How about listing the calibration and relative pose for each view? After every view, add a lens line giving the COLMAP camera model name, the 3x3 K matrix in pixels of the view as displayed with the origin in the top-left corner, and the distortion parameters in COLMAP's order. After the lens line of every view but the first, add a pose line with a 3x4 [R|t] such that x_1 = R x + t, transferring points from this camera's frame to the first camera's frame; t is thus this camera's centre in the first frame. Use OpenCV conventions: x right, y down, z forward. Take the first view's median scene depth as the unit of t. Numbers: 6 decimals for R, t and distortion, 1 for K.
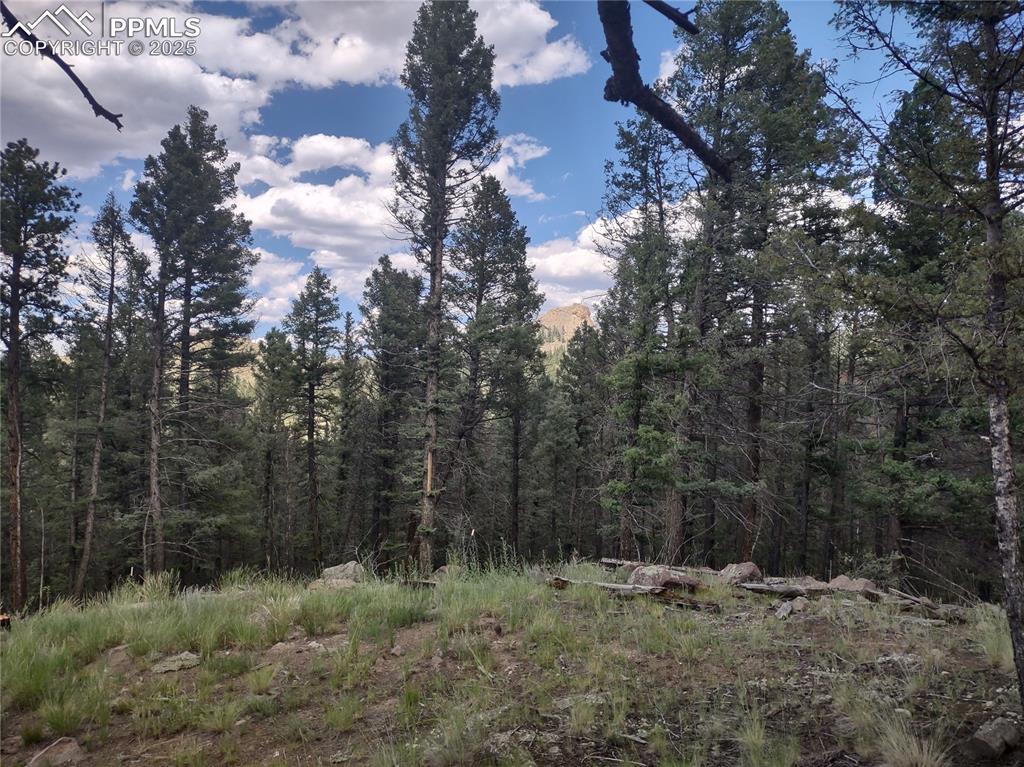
lens RADIAL K [[968.3, 0, 506.1], [0, 968.3, 380.7], [0, 0, 1]] dist [0.032679, 0.000000]
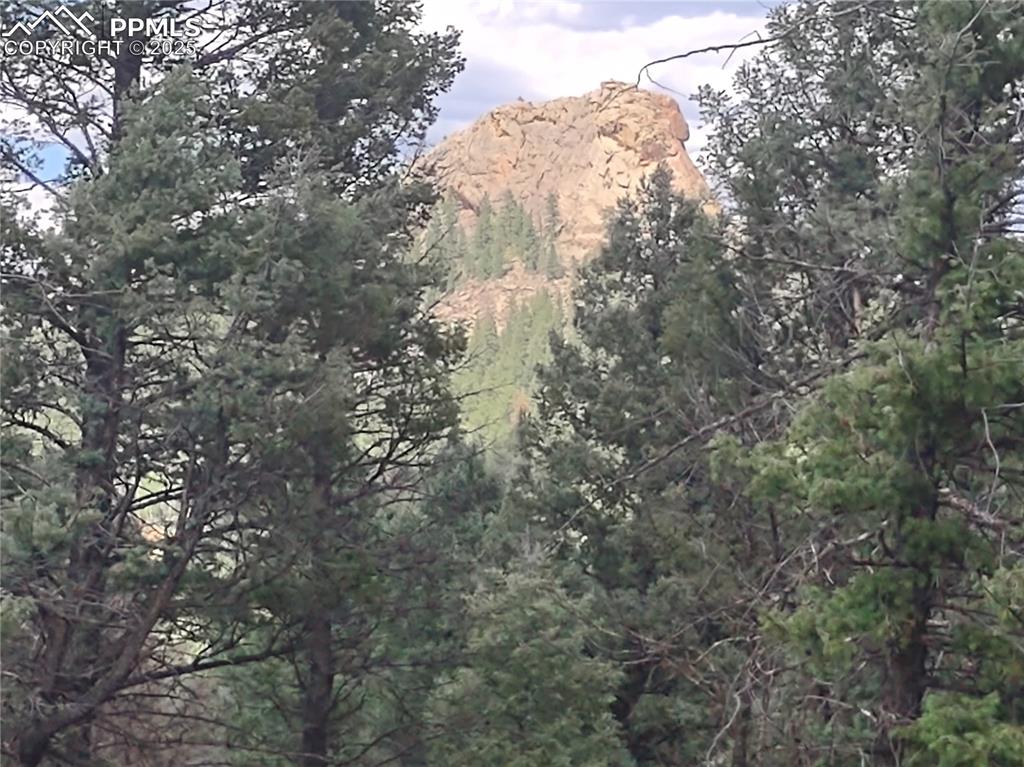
lens RADIAL K [[968.3, 0, 509.5], [0, 968.3, 384.7], [0, 0, 1]] dist [0.032679, 0.000000]
pose [[0.997457, -0.001831, 0.071240, 0.036307], [0.003418, 0.999748, -0.022168, -0.013529], [-0.071182, 0.022356, 0.997213, 0.801772]]
